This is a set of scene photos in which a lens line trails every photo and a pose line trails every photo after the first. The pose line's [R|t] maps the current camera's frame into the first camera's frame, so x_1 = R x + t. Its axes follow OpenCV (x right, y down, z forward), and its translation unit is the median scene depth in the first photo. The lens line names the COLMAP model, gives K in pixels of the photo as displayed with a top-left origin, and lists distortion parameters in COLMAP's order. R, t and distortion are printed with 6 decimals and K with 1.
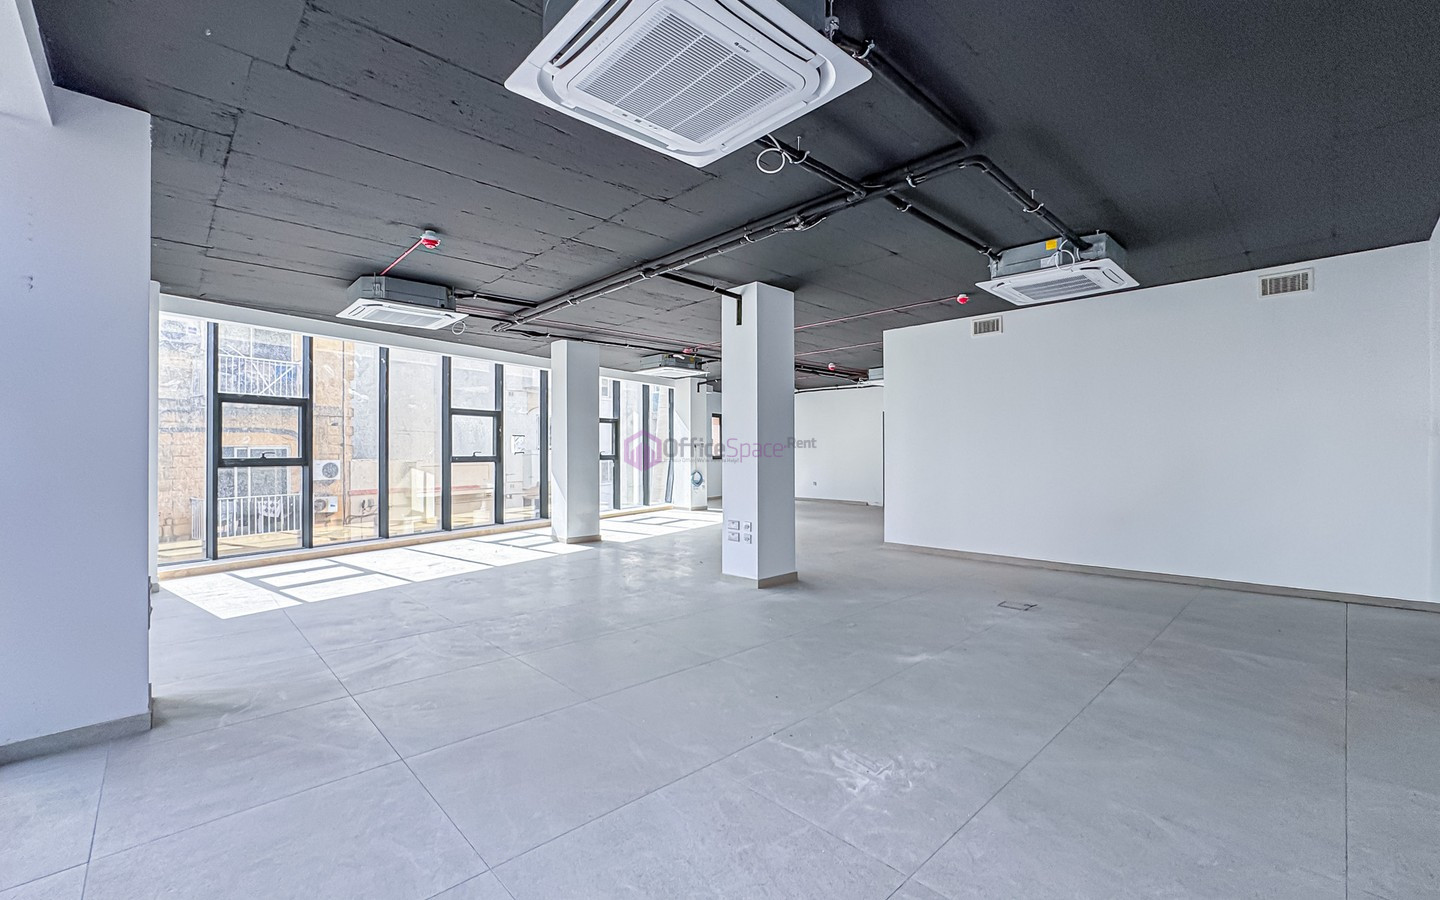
lens RADIAL K [[590.2, 0, 701.1], [0, 590.2, 447.2], [0, 0, 1]] dist [-0.016347, 0.000134]
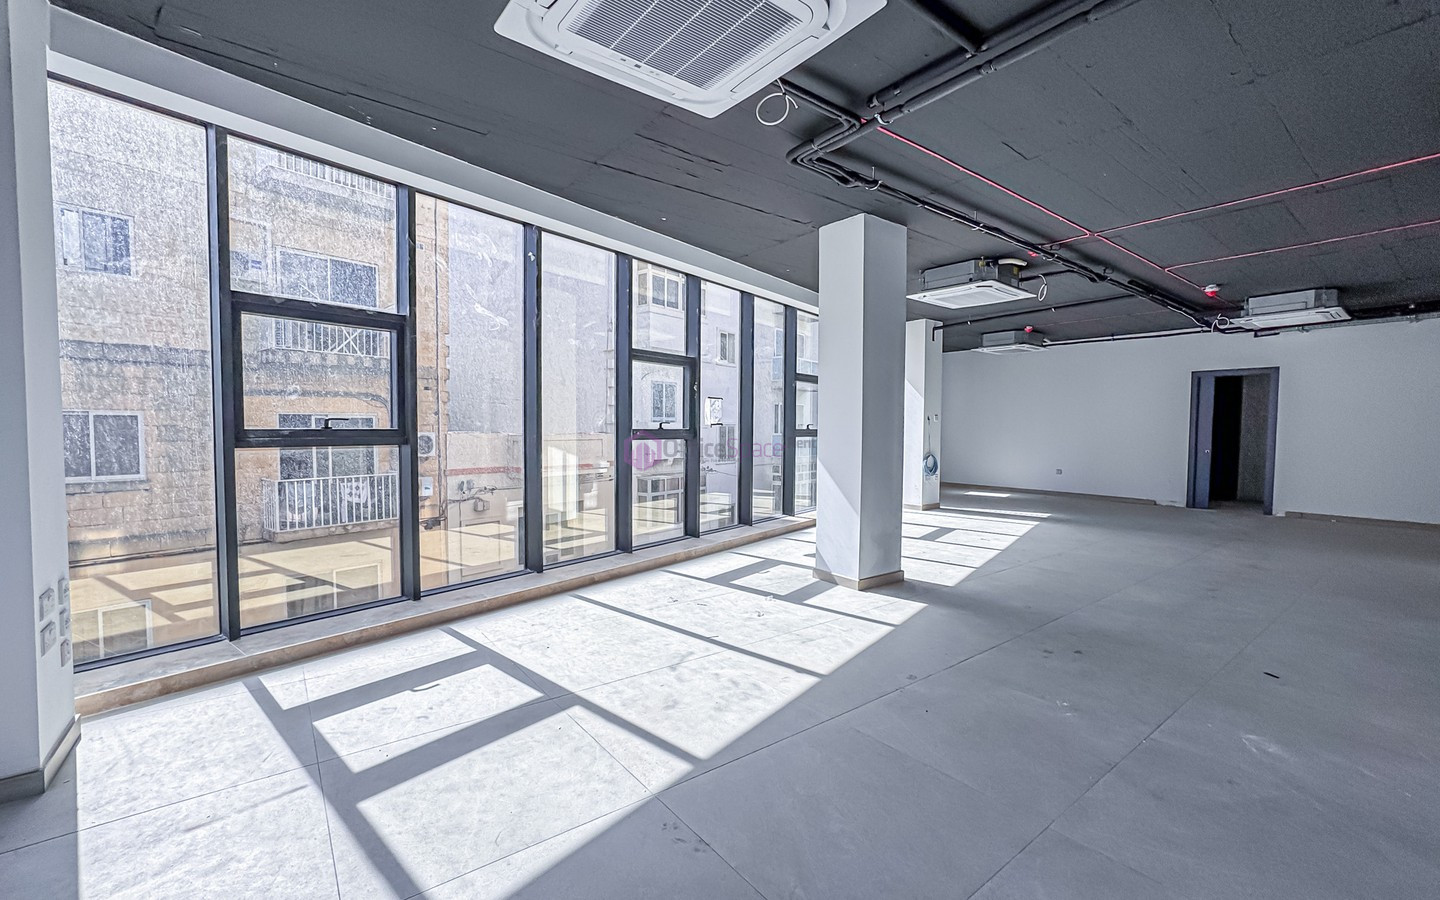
lens RADIAL K [[592.2, 0, 720.0], [0, 592.2, 450.0], [0, 0, 1]] dist [-0.029716, 0.000153]
pose [[0.996466, 0.012882, -0.083004, -0.260290], [-0.008996, 0.998853, 0.047021, 0.007154], [0.083514, -0.046109, 0.995439, 0.371550]]
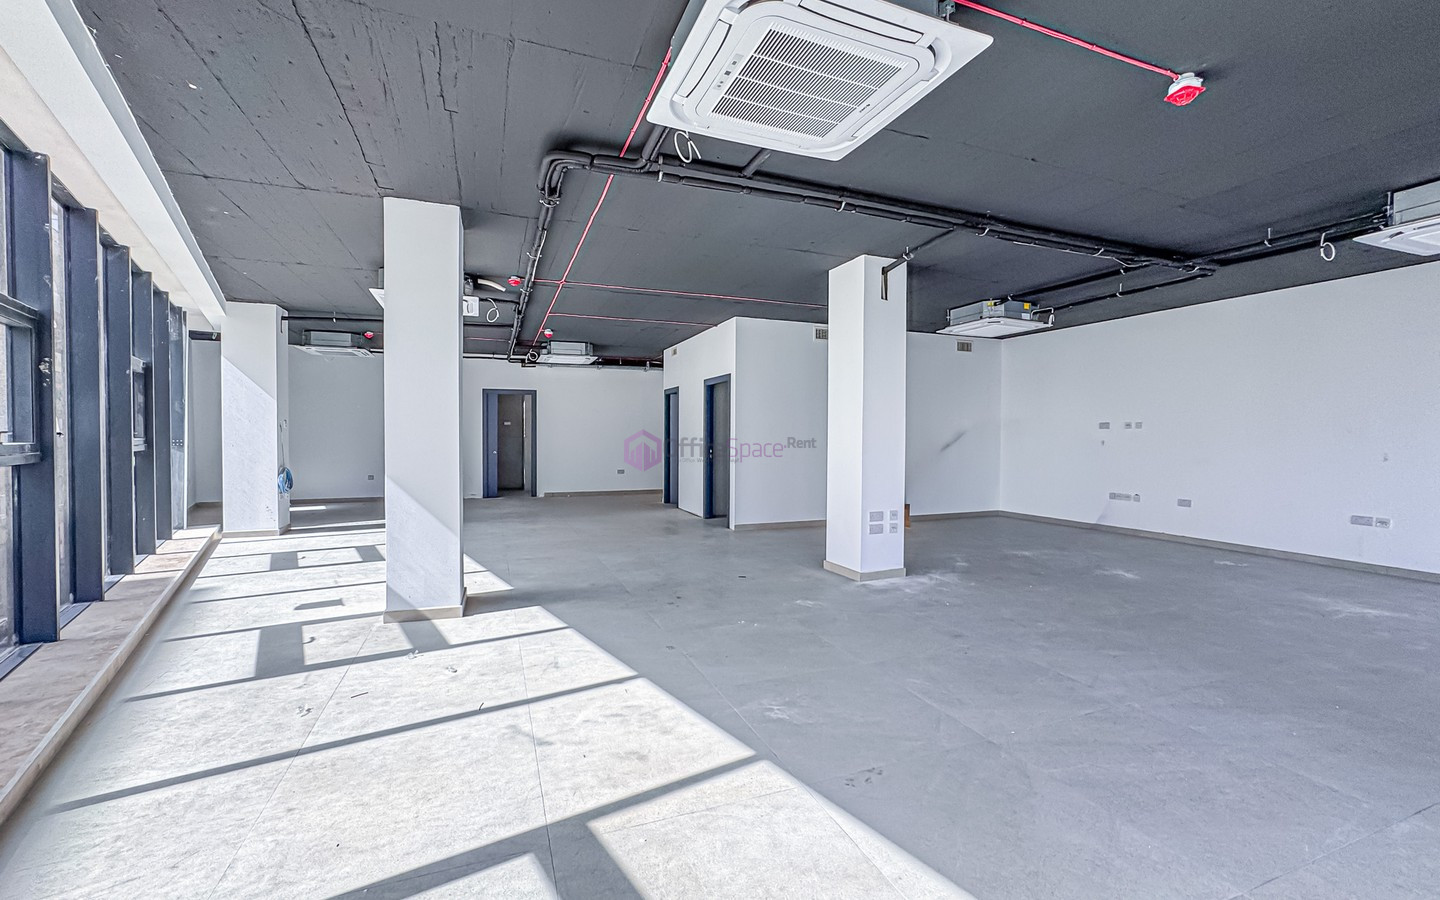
lens RADIAL K [[590.2, 0, 701.1], [0, 590.2, 447.2], [0, 0, 1]] dist [-0.016347, 0.000134]
pose [[0.378000, -0.013783, 0.925703, -0.472963], [-0.013519, 0.999700, 0.020405, 0.005196], [-0.925707, -0.020228, 0.377701, 0.495947]]
